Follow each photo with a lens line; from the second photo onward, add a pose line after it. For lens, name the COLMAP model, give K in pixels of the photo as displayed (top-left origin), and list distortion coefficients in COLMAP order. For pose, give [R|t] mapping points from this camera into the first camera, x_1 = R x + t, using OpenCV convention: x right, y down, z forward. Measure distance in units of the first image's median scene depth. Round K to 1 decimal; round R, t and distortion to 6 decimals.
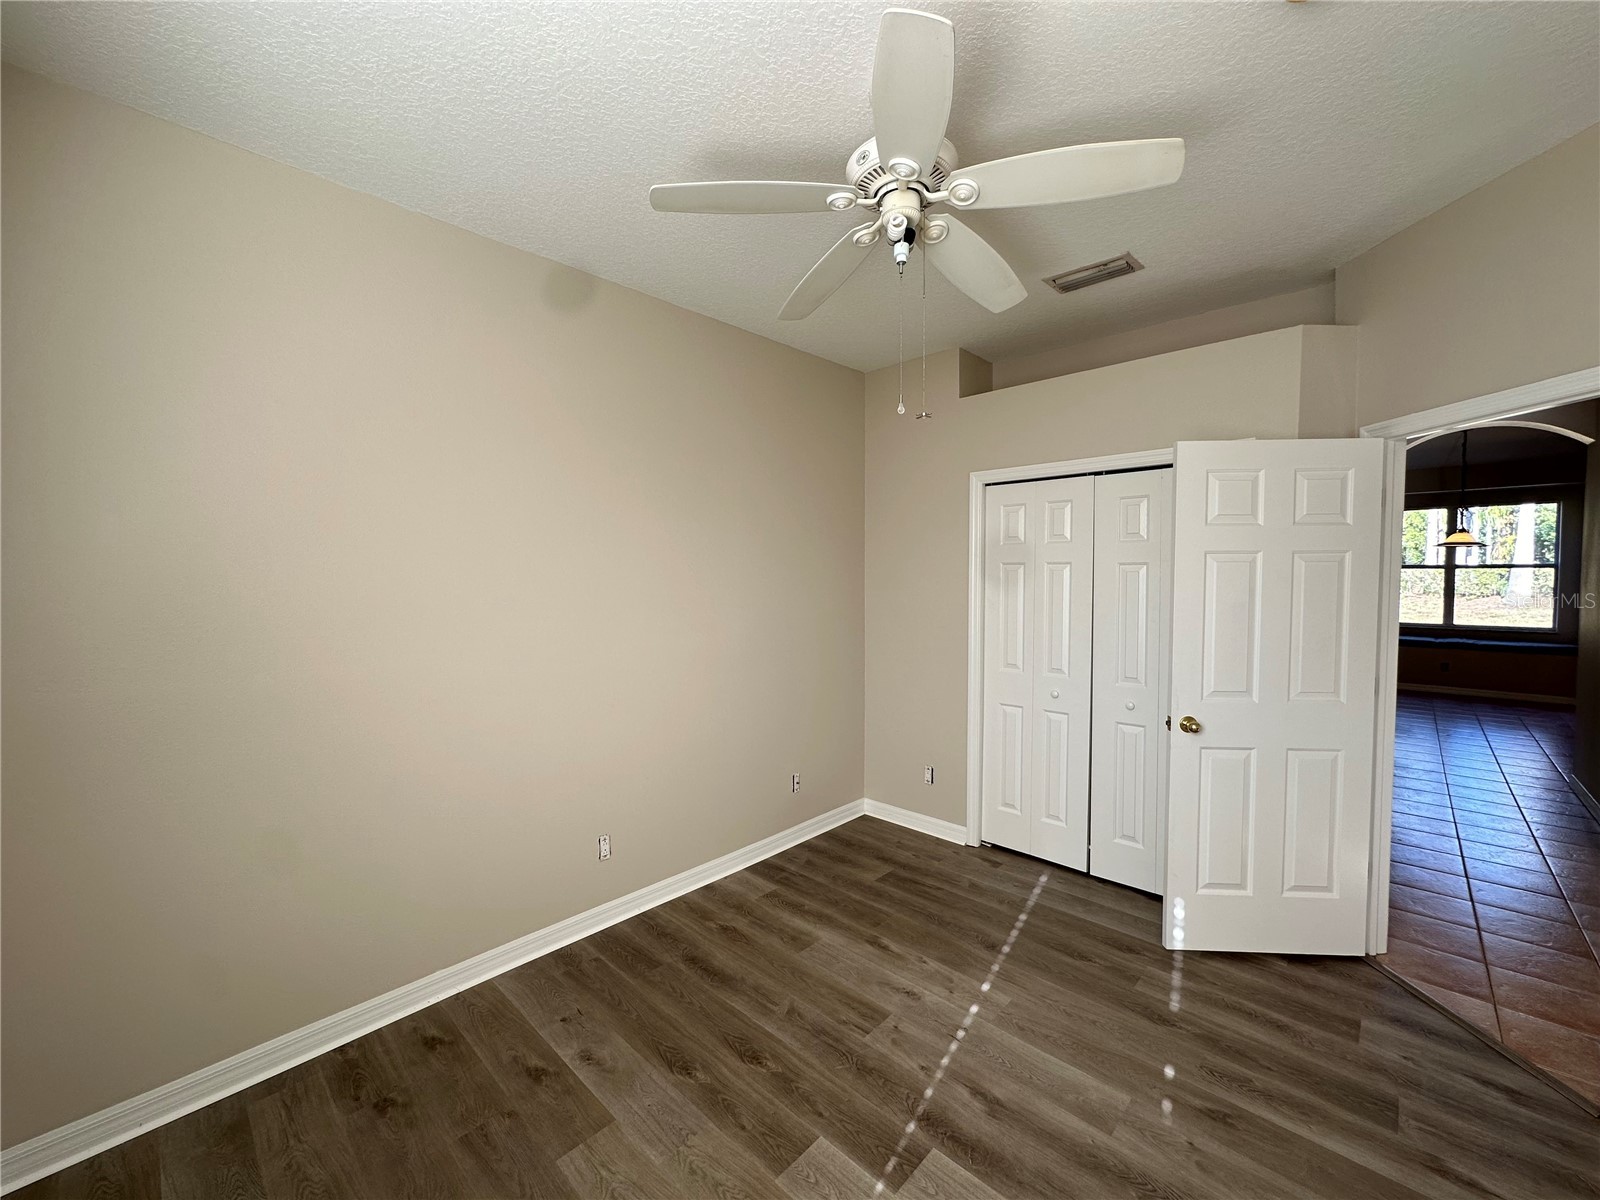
lens RADIAL K [[637.6, 0, 788.4], [0, 637.6, 603.2], [0, 0, 1]] dist [-0.007109, 0.001105]
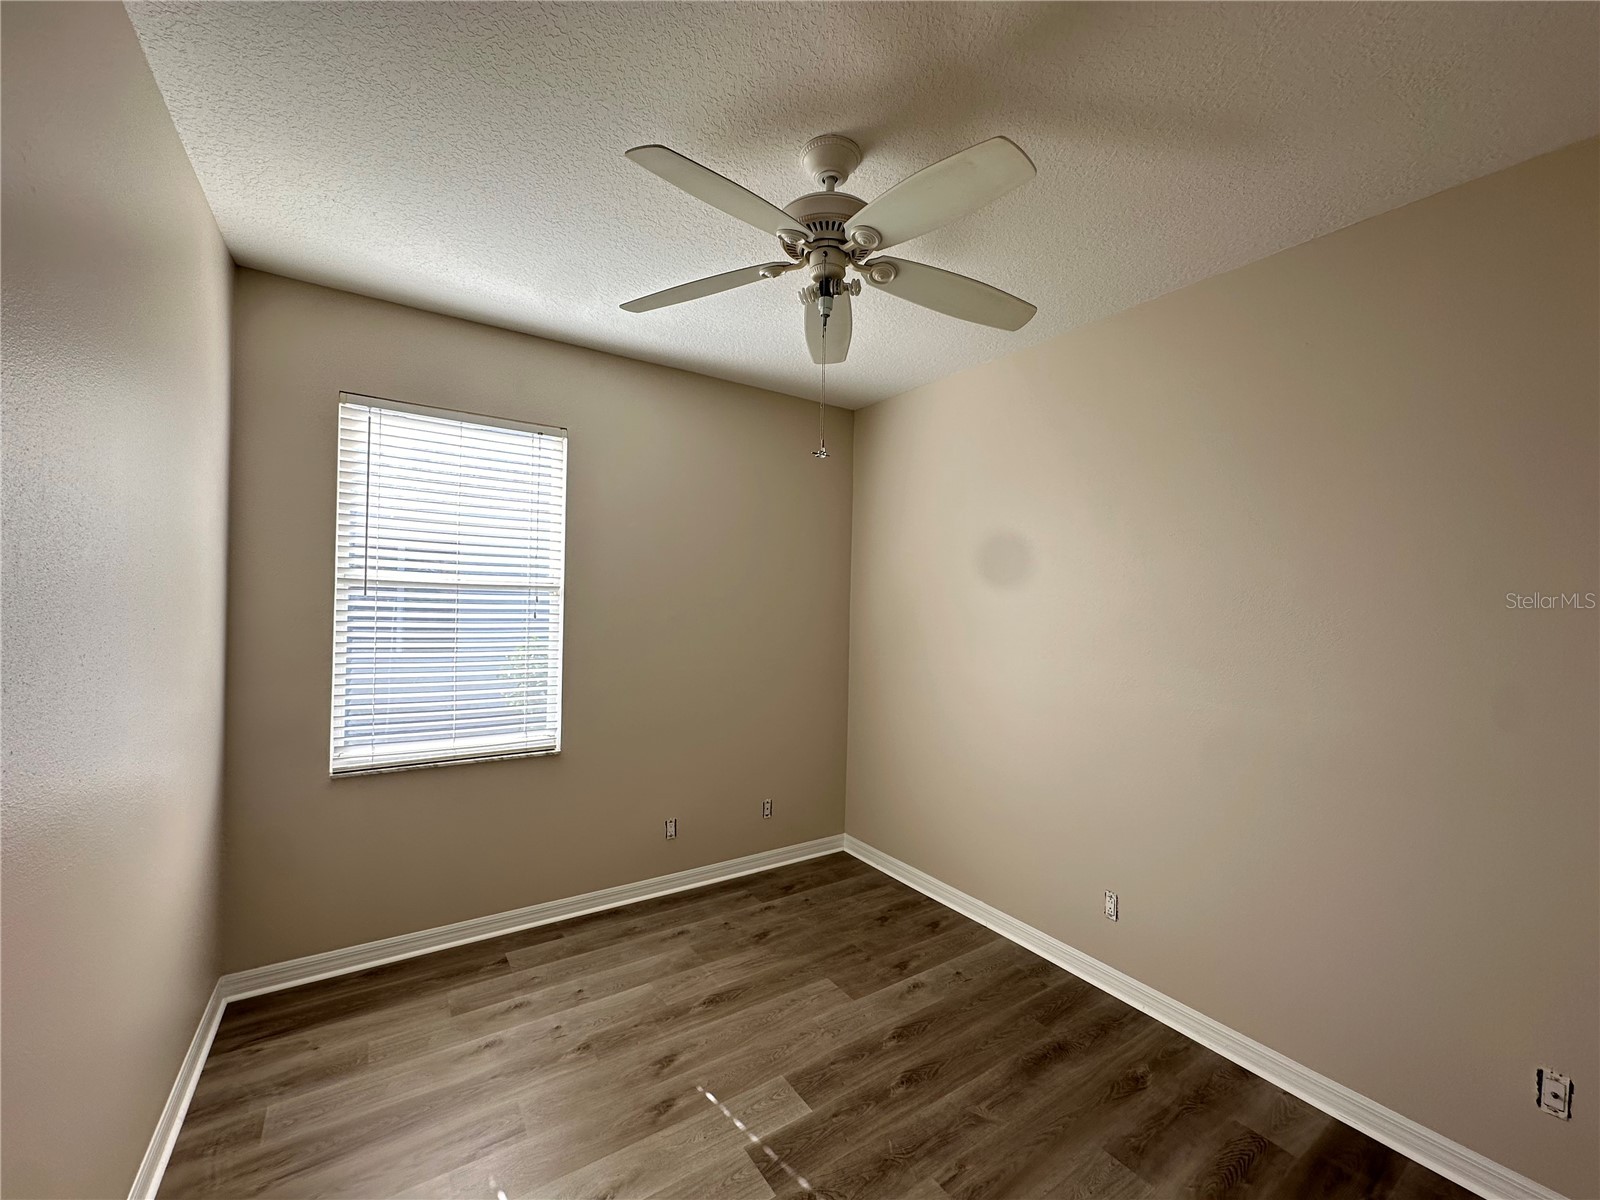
lens RADIAL K [[637.6, 0, 830.5], [0, 637.6, 597.5], [0, 0, 1]] dist [-0.007109, 0.001105]
pose [[-0.175440, -0.009781, -0.984442, 1.024357], [-0.065598, 0.997845, 0.001777, -0.074364], [0.982302, 0.064889, -0.175703, 1.018478]]
